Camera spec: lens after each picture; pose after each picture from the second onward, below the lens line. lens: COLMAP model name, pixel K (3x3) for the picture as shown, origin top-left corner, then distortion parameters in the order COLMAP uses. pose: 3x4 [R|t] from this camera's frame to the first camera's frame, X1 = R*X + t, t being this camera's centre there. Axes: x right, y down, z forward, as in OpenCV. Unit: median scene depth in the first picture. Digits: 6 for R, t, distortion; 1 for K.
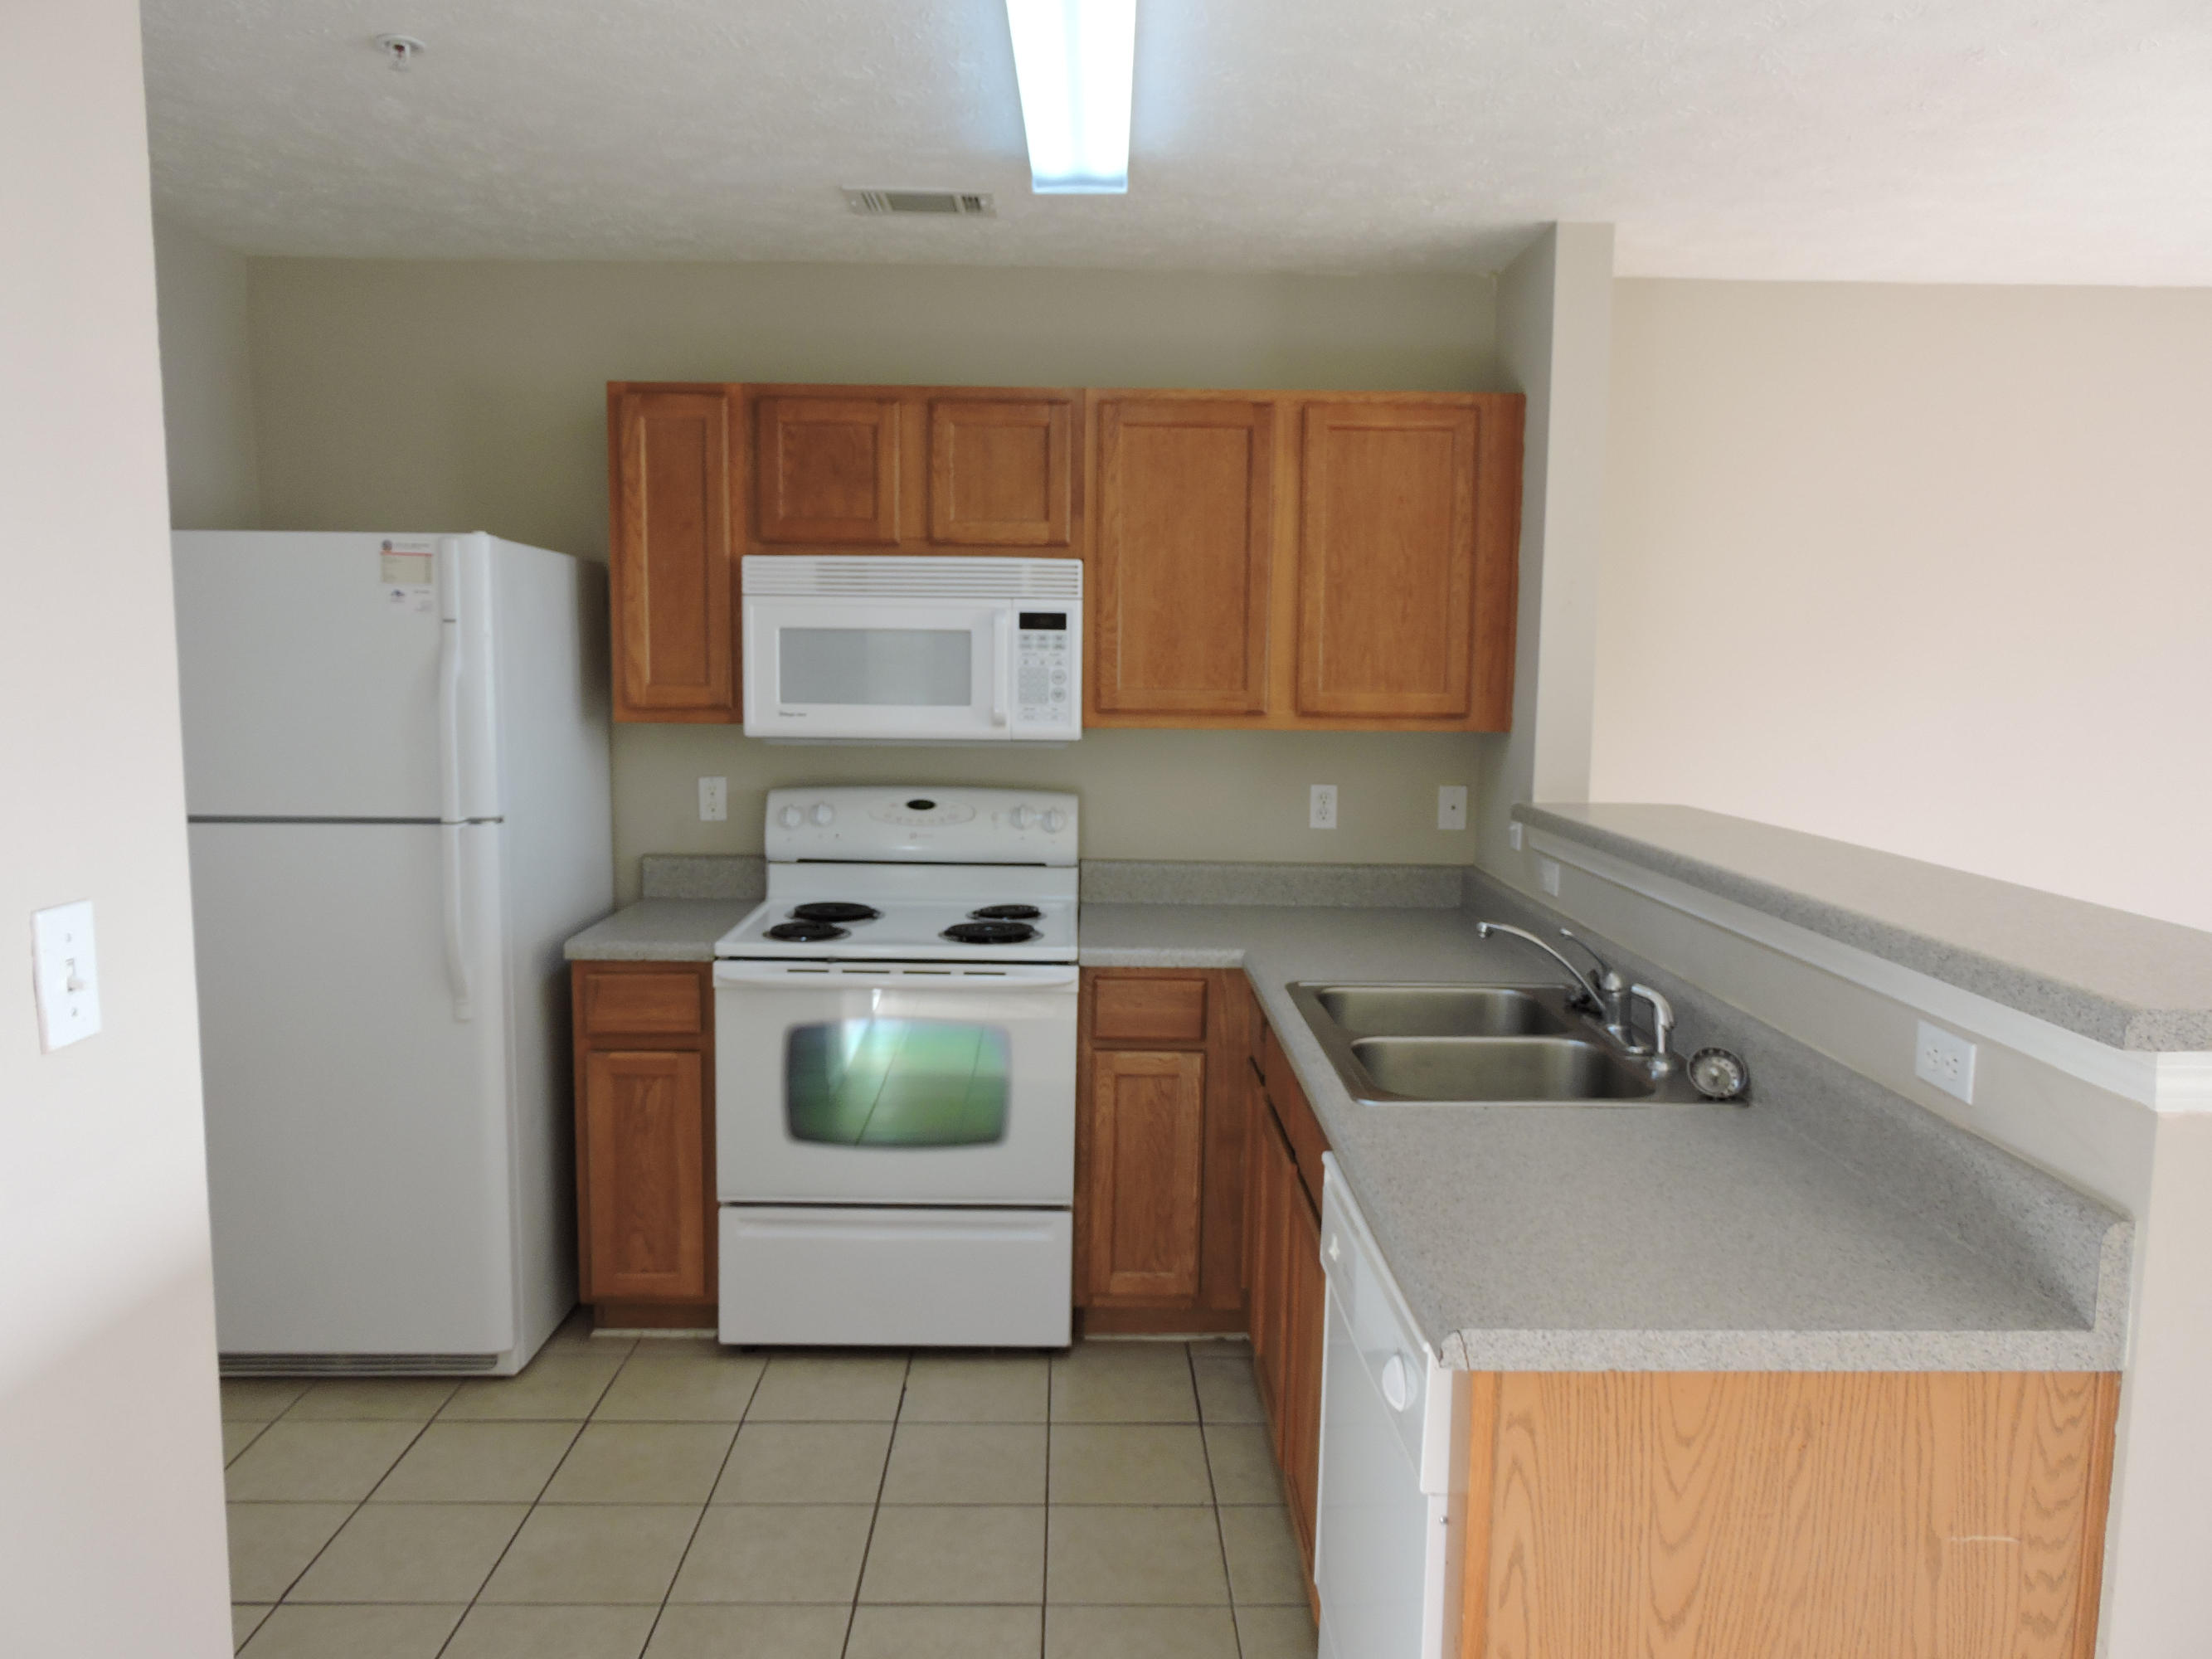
lens RADIAL K [[1558.4, 0, 1106.0], [0, 1558.4, 829.5], [0, 0, 1]] dist [-0.018169, 0.005827]
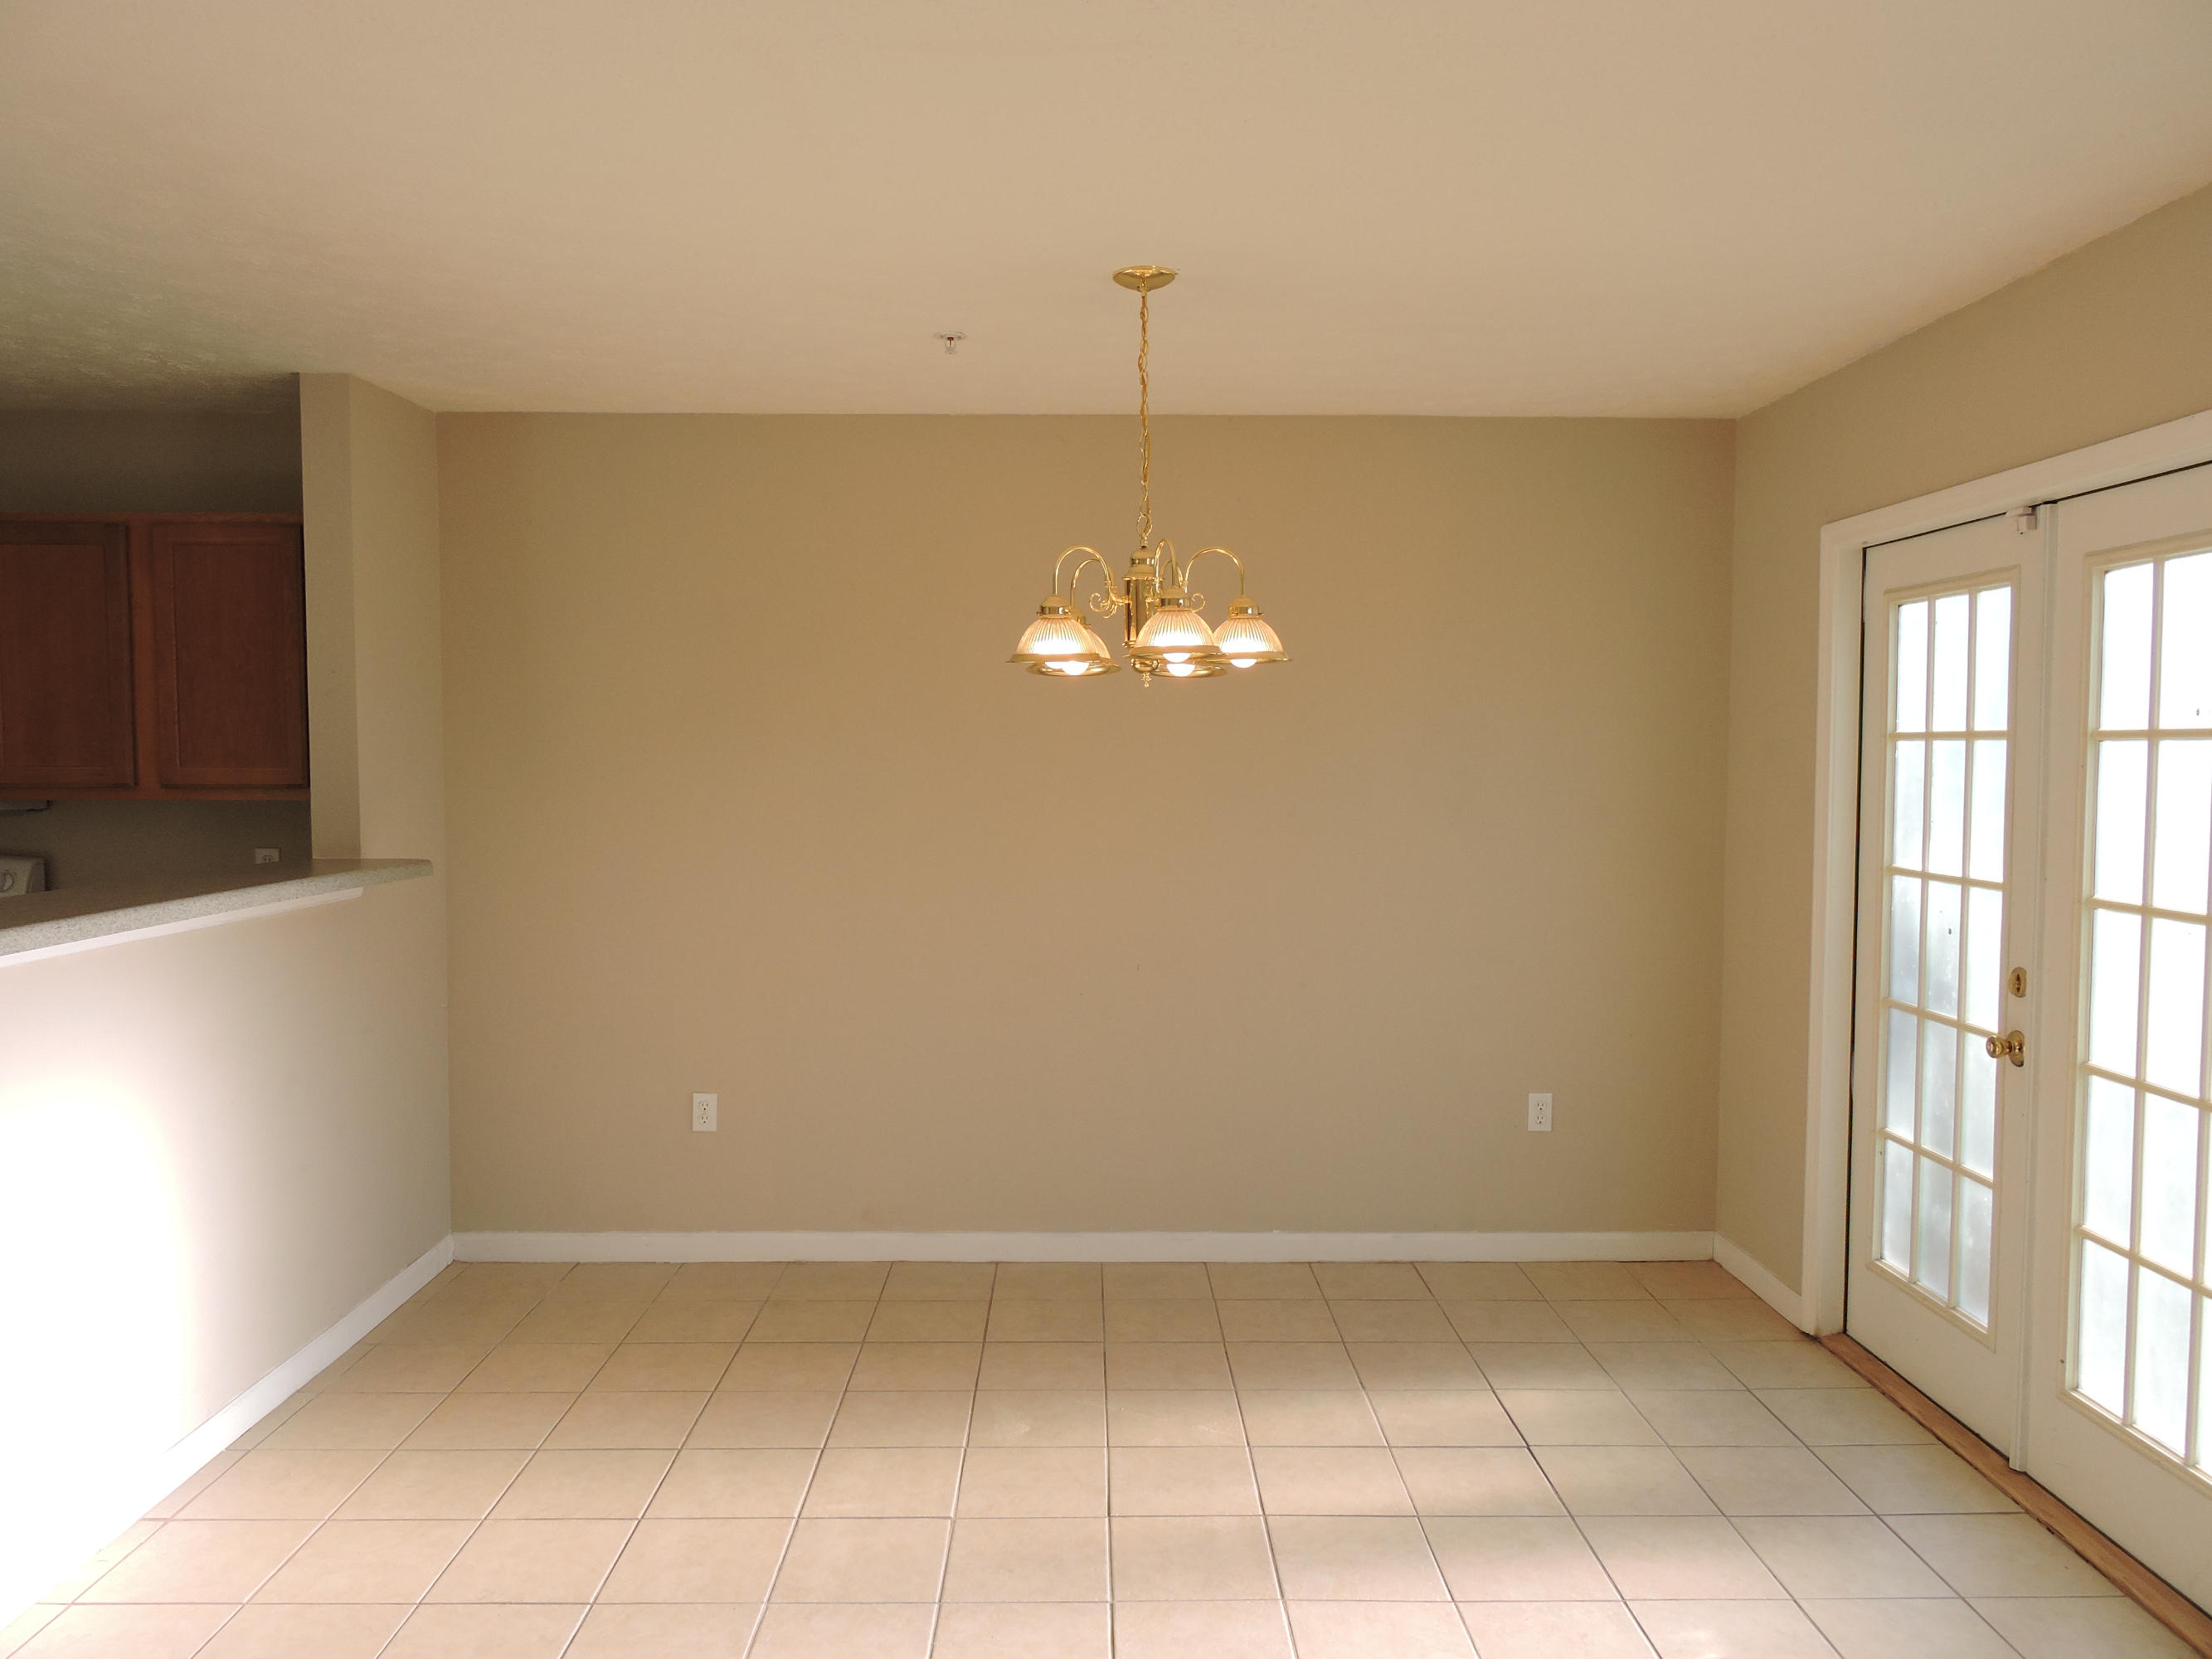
lens RADIAL K [[1558.4, 0, 1106.0], [0, 1558.4, 829.5], [0, 0, 1]] dist [-0.018169, 0.005827]
pose [[0.999949, -0.008927, -0.004819, 0.851547], [0.008584, 0.997711, -0.067081, 0.042243], [0.005406, 0.067036, 0.997736, -0.151700]]
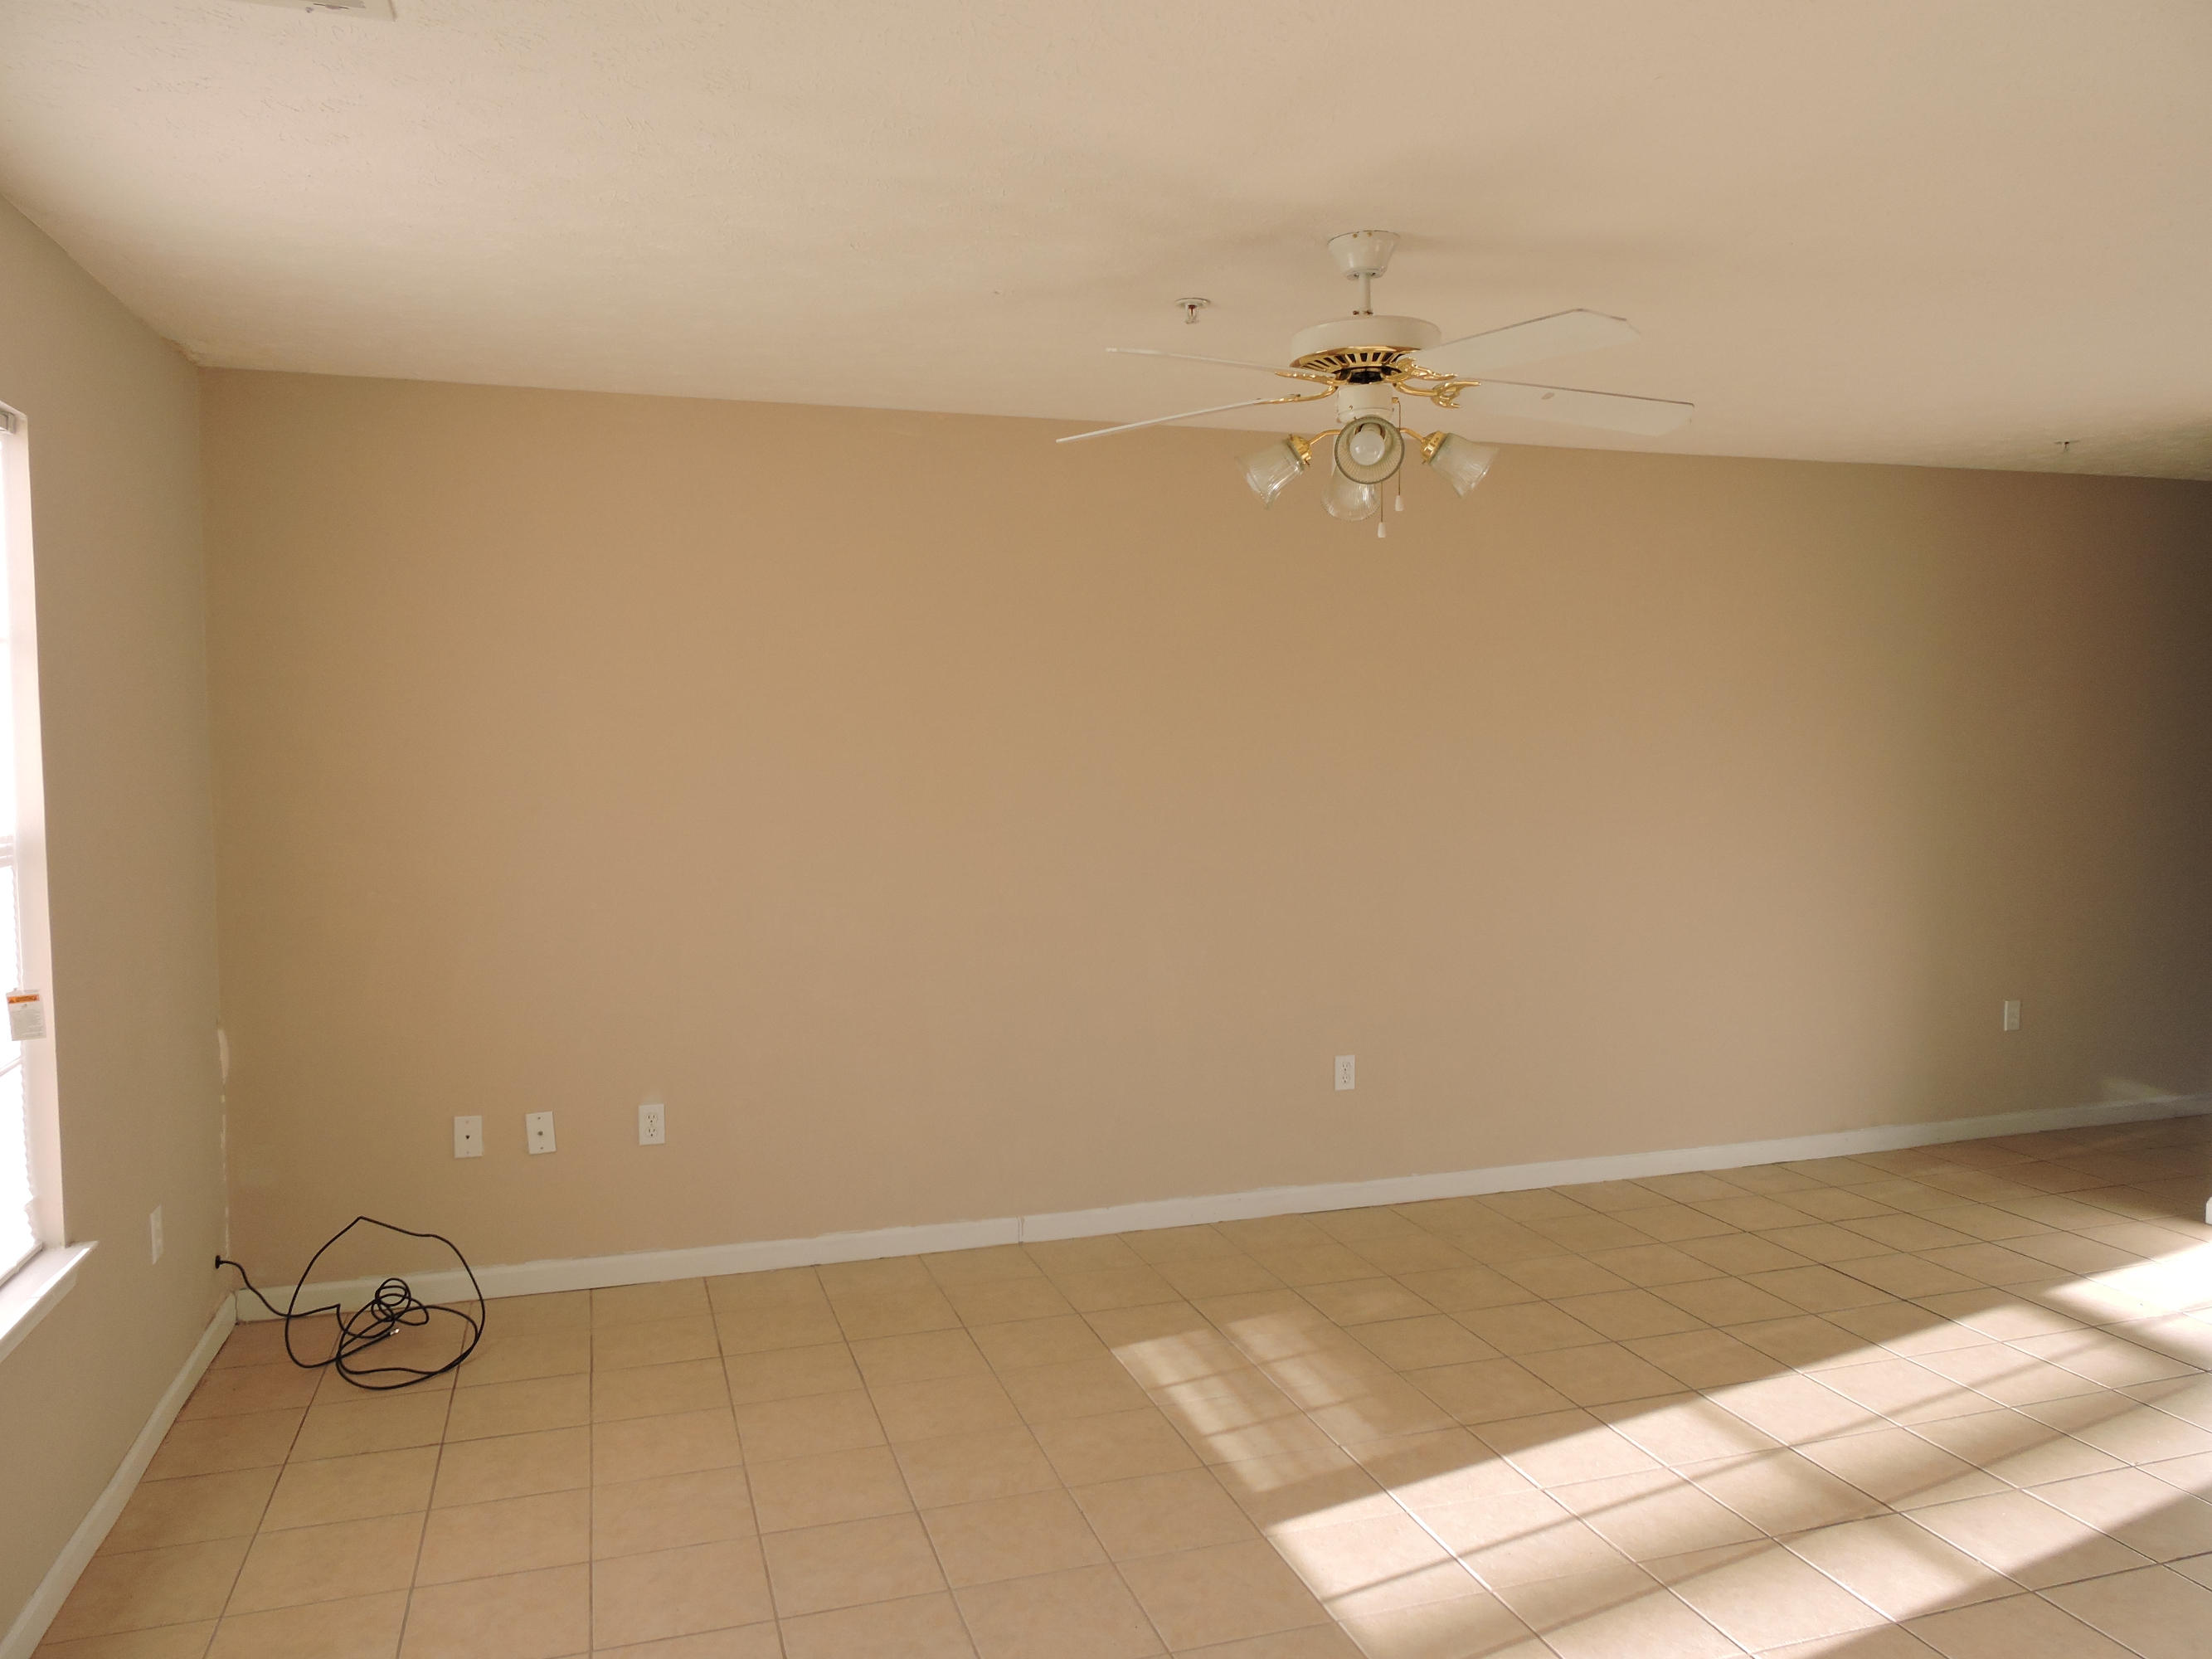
lens RADIAL K [[1558.4, 0, 1106.0], [0, 1558.4, 829.5], [0, 0, 1]] dist [-0.018169, 0.005827]
pose [[0.956534, -0.032175, 0.289842, 0.649171], [0.050601, 0.997131, -0.056302, 0.041480], [-0.287199, 0.068521, 0.955417, -0.148567]]
